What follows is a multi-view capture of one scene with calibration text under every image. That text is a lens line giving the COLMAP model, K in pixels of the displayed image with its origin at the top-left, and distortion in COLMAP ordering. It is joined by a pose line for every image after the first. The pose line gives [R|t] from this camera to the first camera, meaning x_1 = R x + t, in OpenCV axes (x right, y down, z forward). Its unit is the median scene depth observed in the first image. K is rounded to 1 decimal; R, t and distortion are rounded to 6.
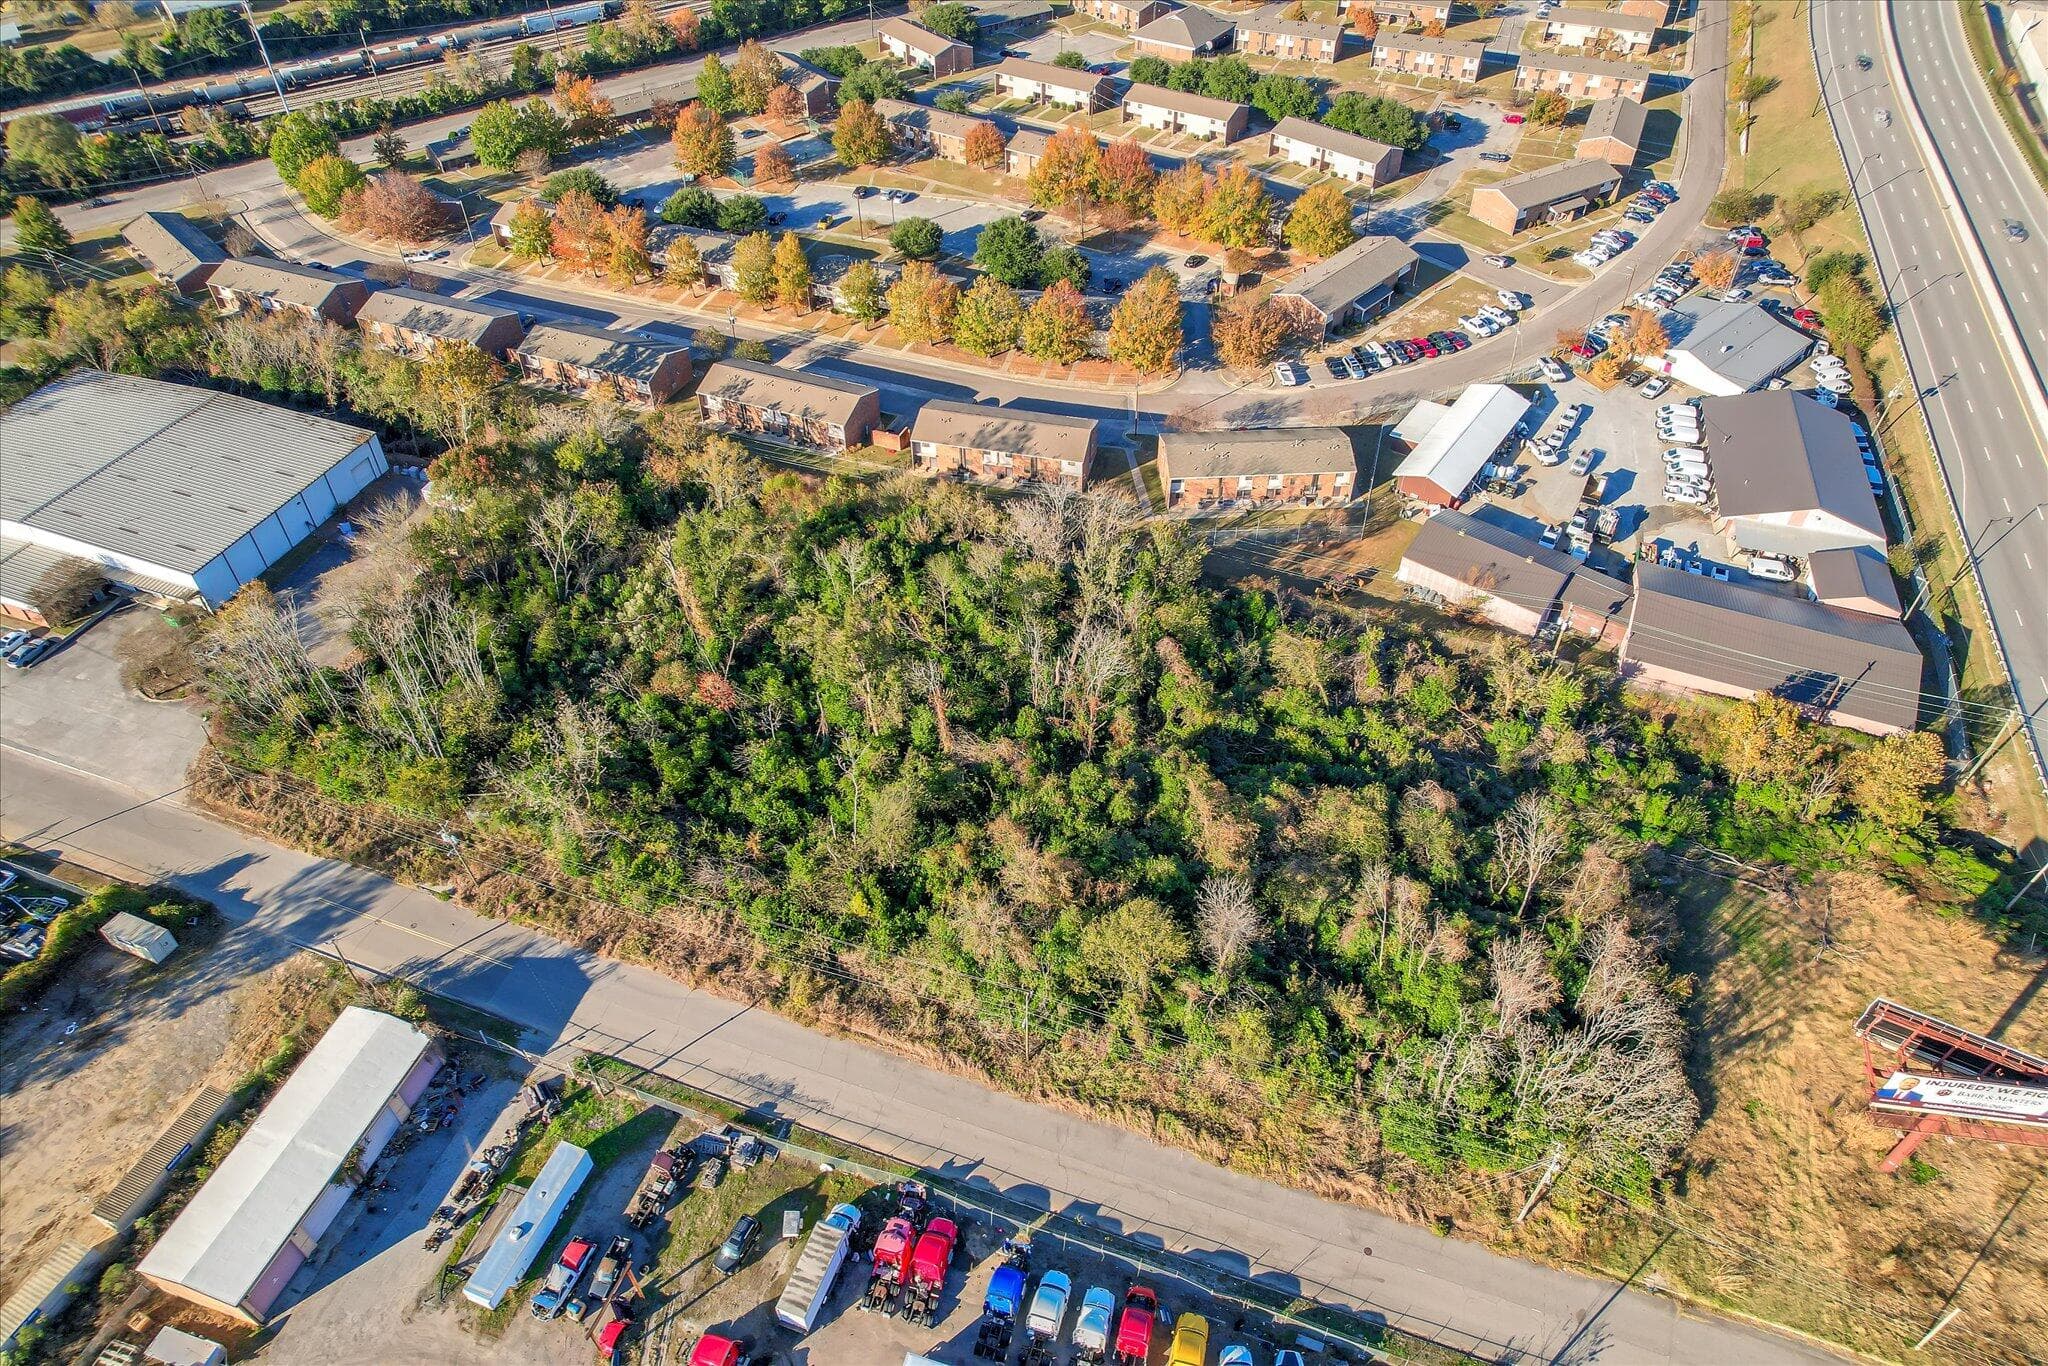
lens RADIAL K [[1312.7, 0, 1026.3], [0, 1312.7, 687.7], [0, 0, 1]] dist [-0.071559, 0.061244]
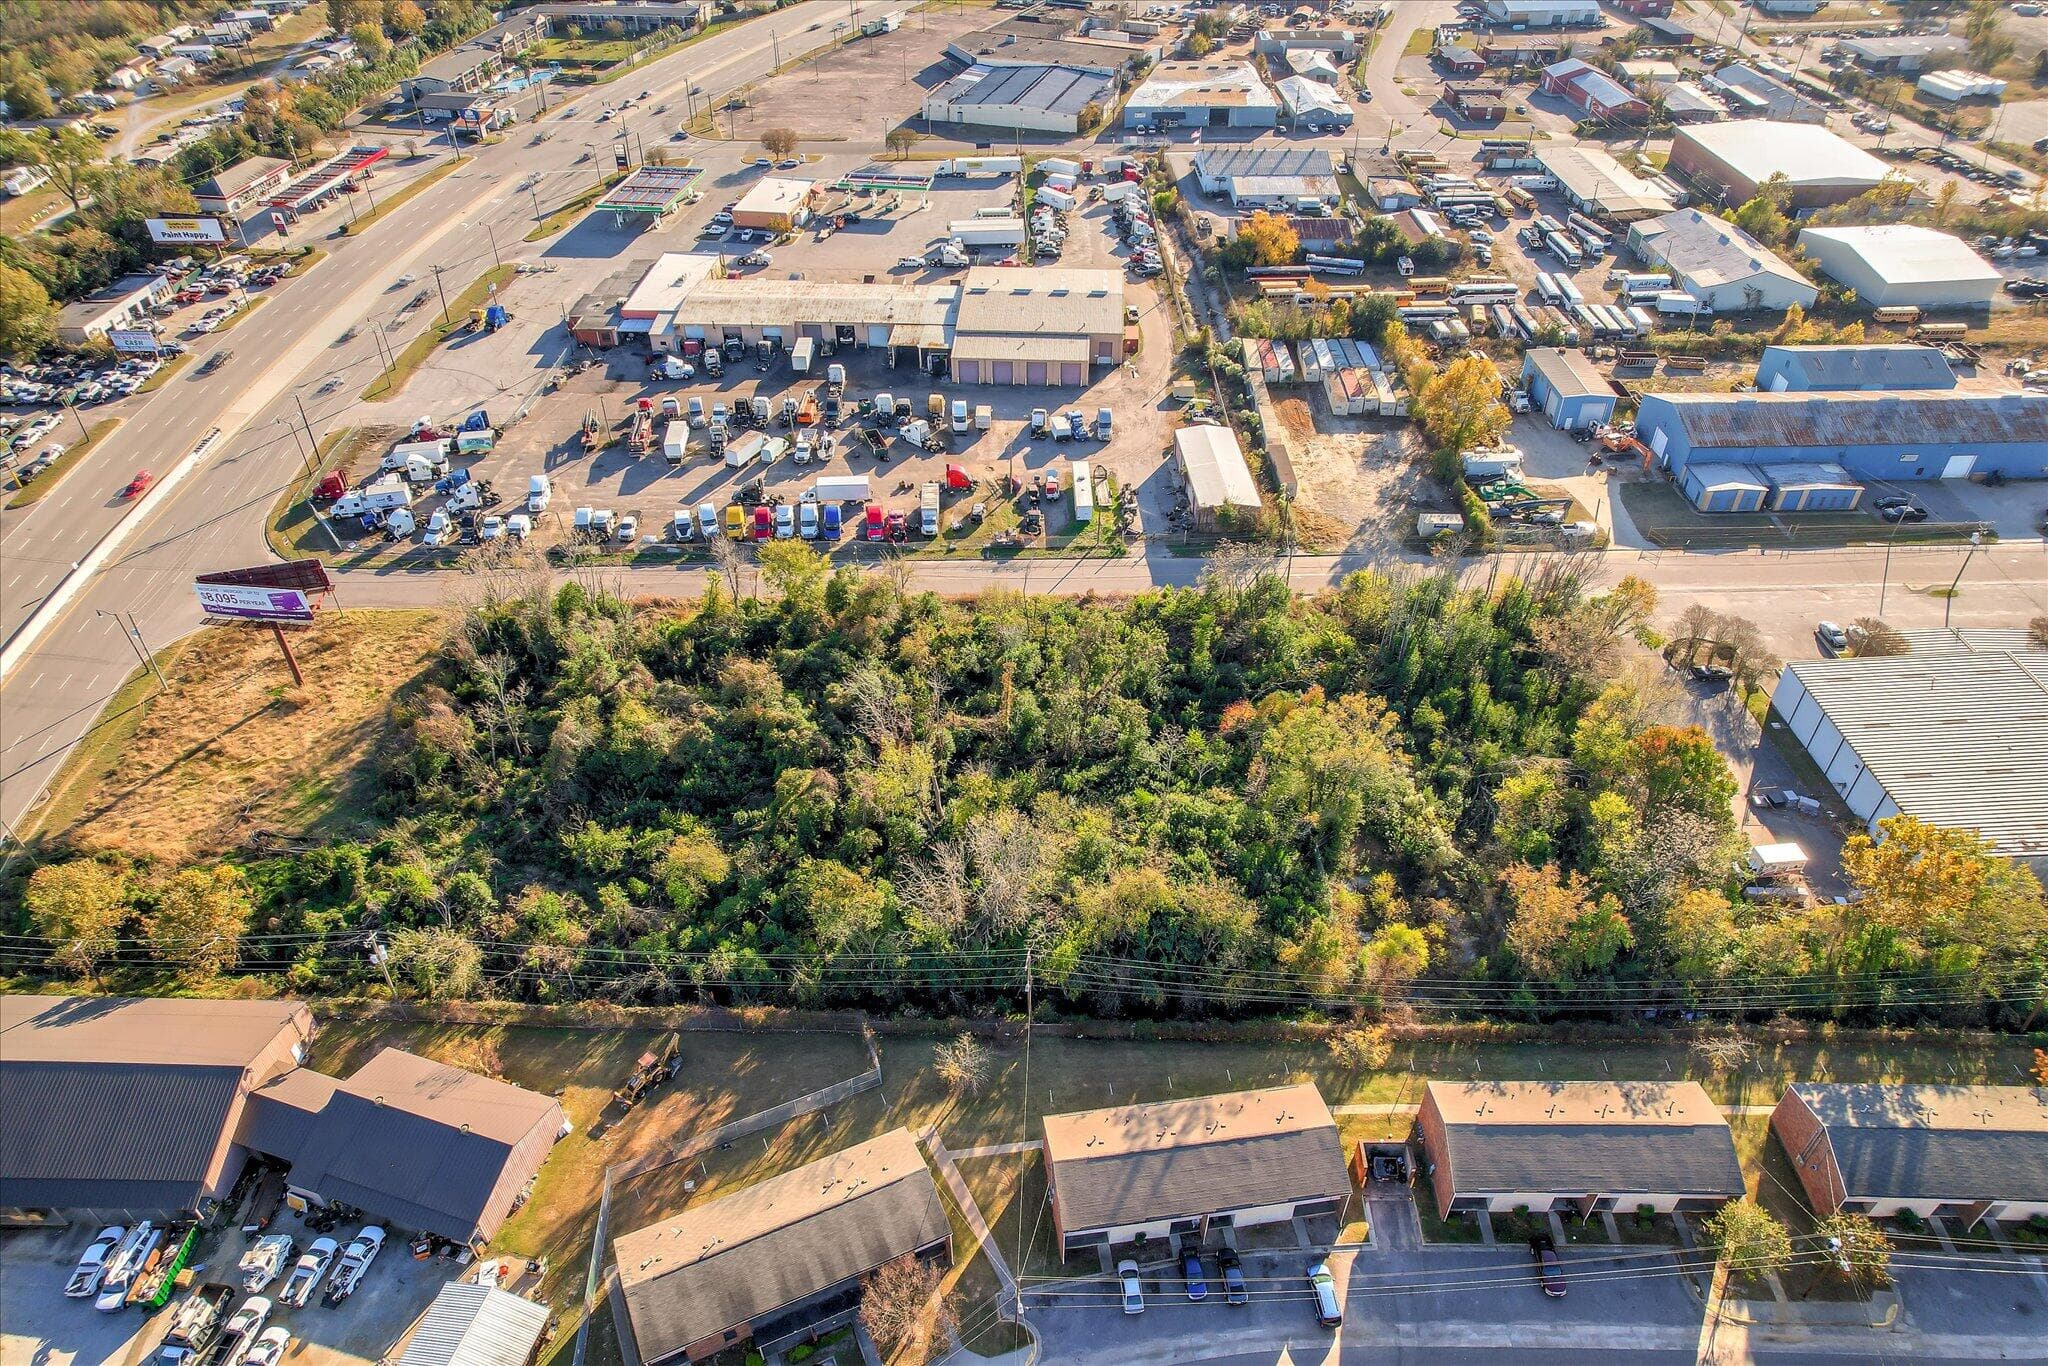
lens RADIAL K [[1312.7, 0, 1031.1], [0, 1312.7, 686.2], [0, 0, 1]] dist [-0.071559, 0.061244]
pose [[-0.929802, 0.233575, -0.284449, 0.177758], [-0.252836, 0.156290, 0.954802, -0.793233], [0.267474, 0.959696, -0.086263, 0.823348]]
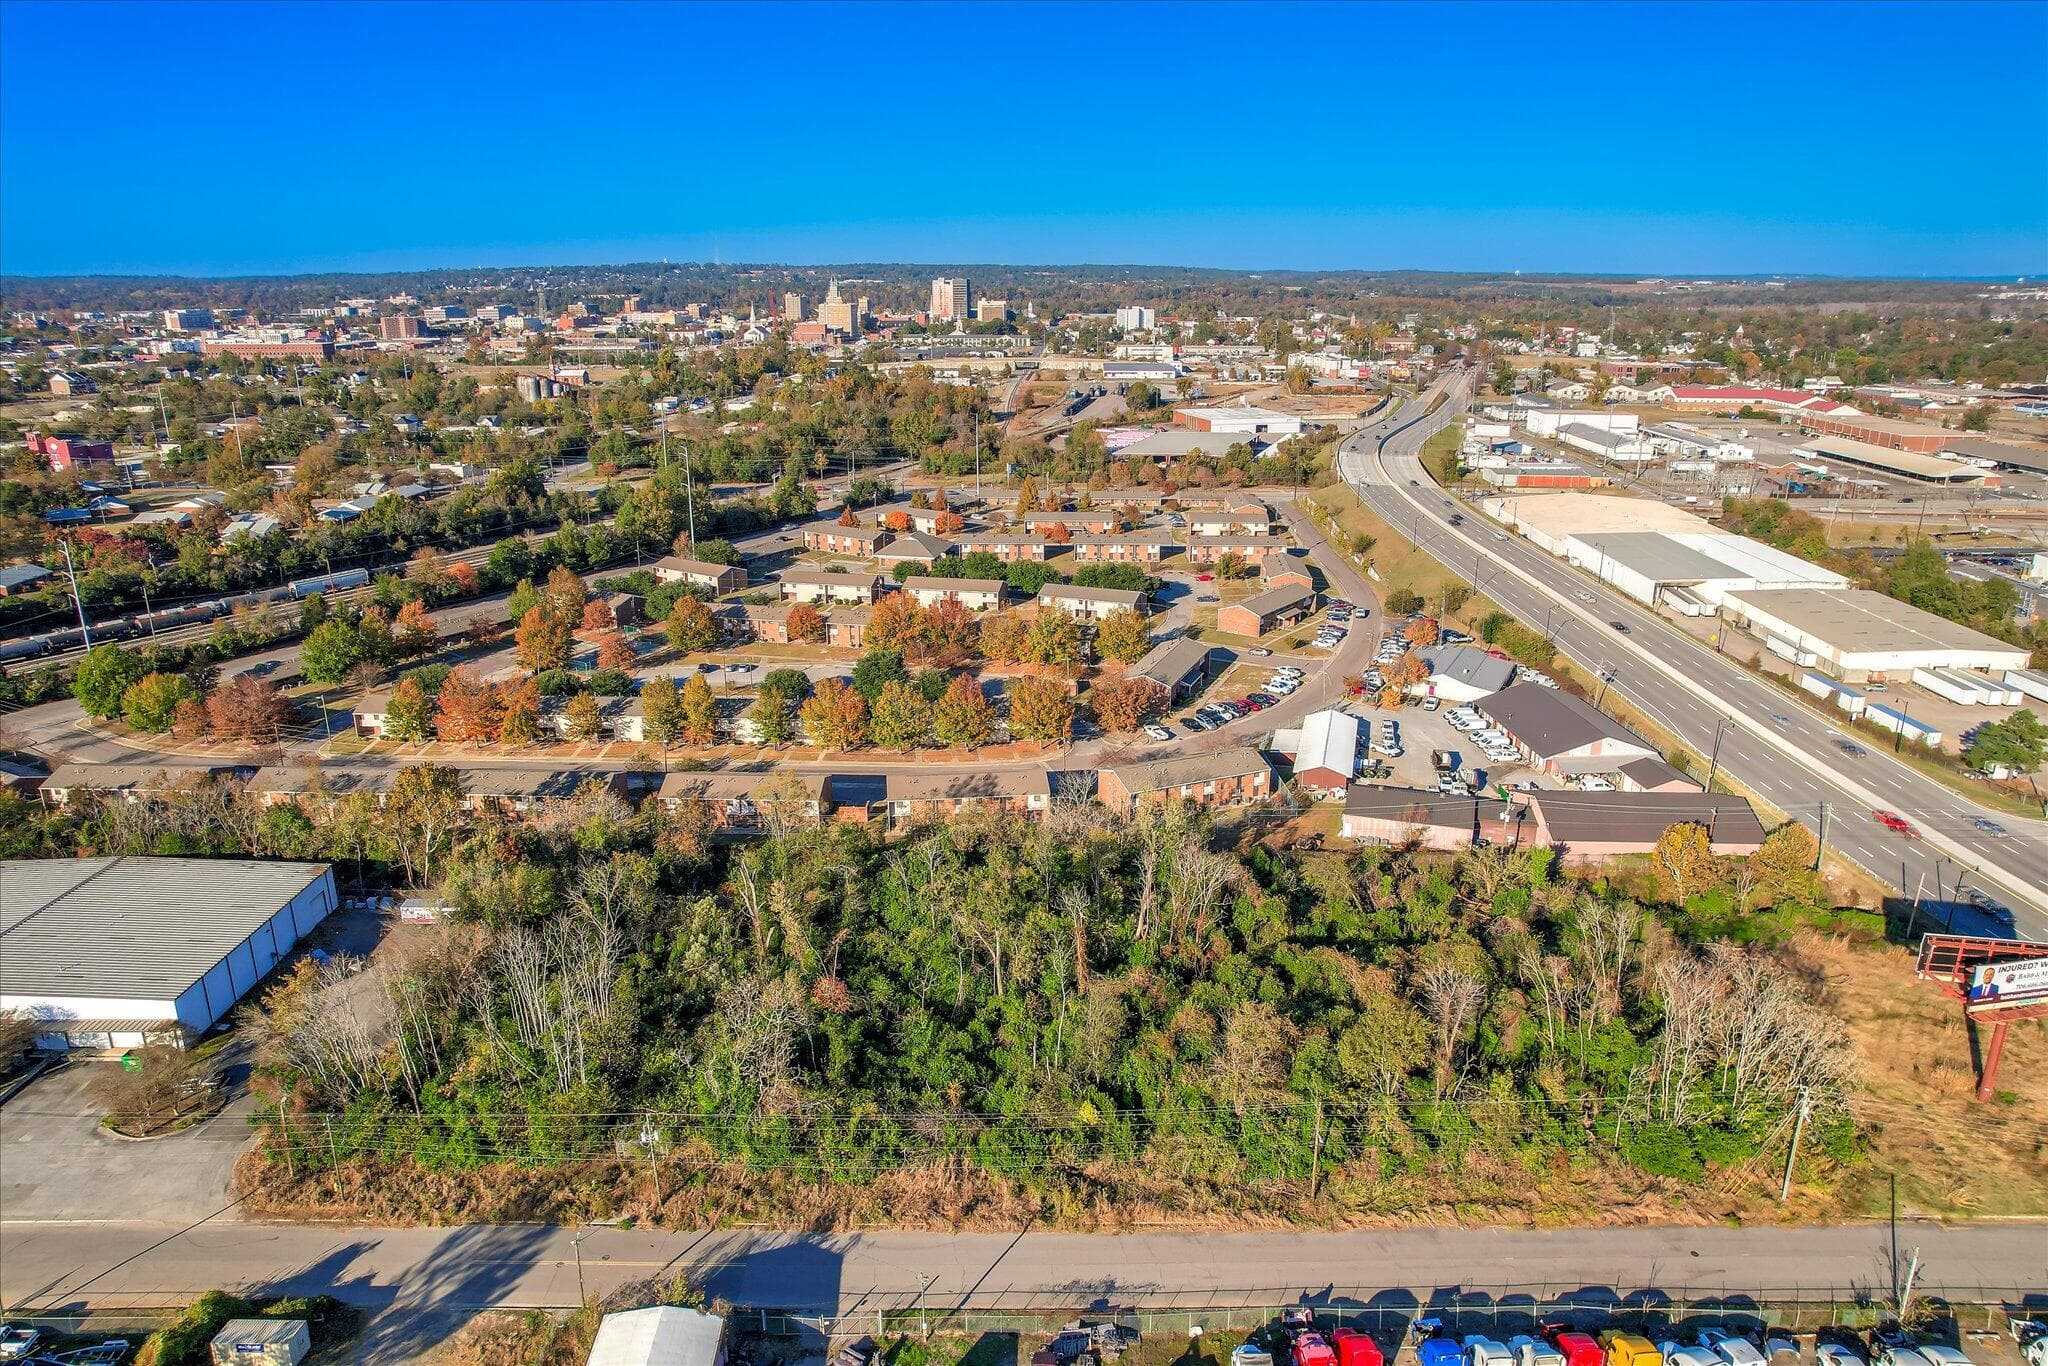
lens RADIAL K [[1312.7, 0, 1025.2], [0, 1312.7, 681.8], [0, 0, 1]] dist [-0.071559, 0.061244]
pose [[0.940330, -0.100234, 0.325167, -0.320109], [0.233678, 0.884867, -0.402995, 0.182196], [-0.247336, 0.454932, 0.855489, 0.007114]]
